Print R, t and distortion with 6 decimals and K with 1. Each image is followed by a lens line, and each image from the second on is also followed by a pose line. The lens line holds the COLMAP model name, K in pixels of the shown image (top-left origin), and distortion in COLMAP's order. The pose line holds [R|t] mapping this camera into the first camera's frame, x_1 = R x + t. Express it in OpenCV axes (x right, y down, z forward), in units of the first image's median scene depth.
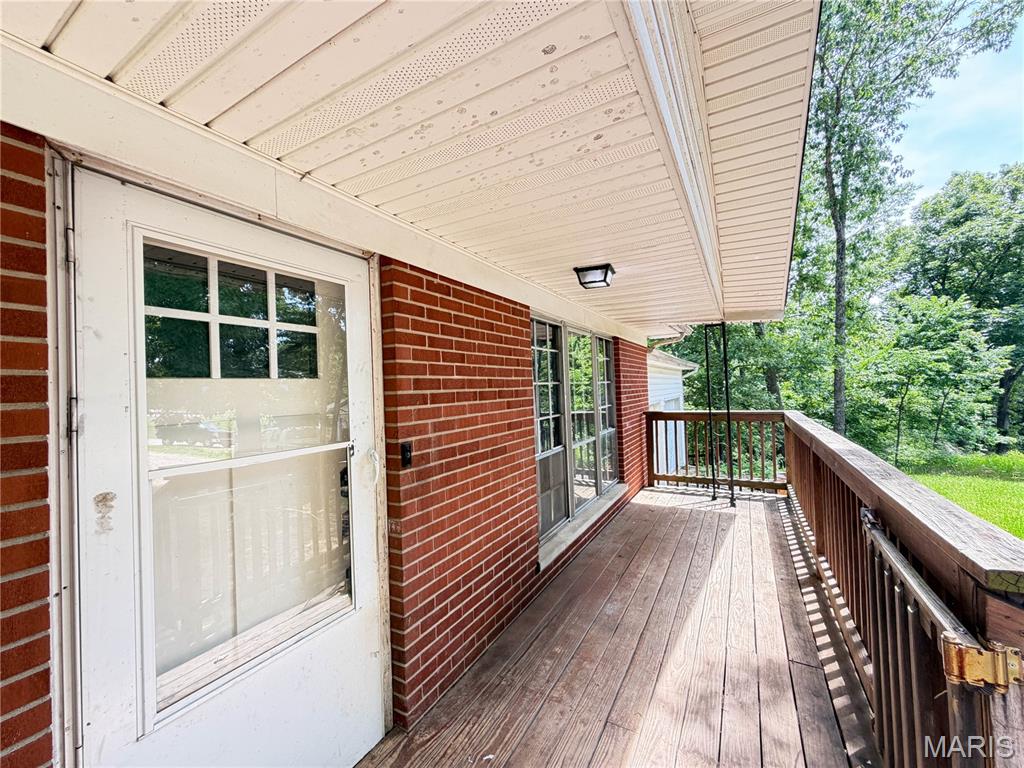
lens RADIAL K [[412.0, 0, 511.0], [0, 412.0, 385.5], [0, 0, 1]] dist [0.001153, -0.000266]
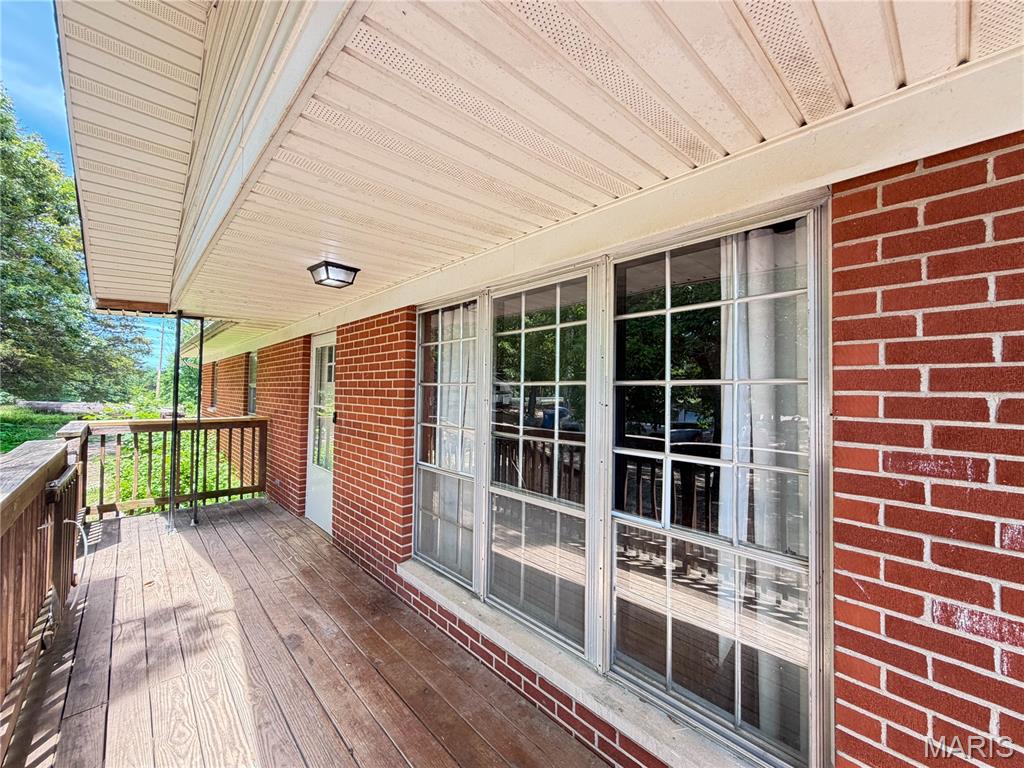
lens RADIAL K [[412.0, 0, 513.8], [0, 412.0, 381.3], [0, 0, 1]] dist [0.001153, -0.000266]
pose [[-0.298115, -0.007887, -0.954497, 0.869120], [0.001786, 0.999959, -0.008821, -0.014650], [0.954528, -0.004334, -0.298088, 1.439852]]
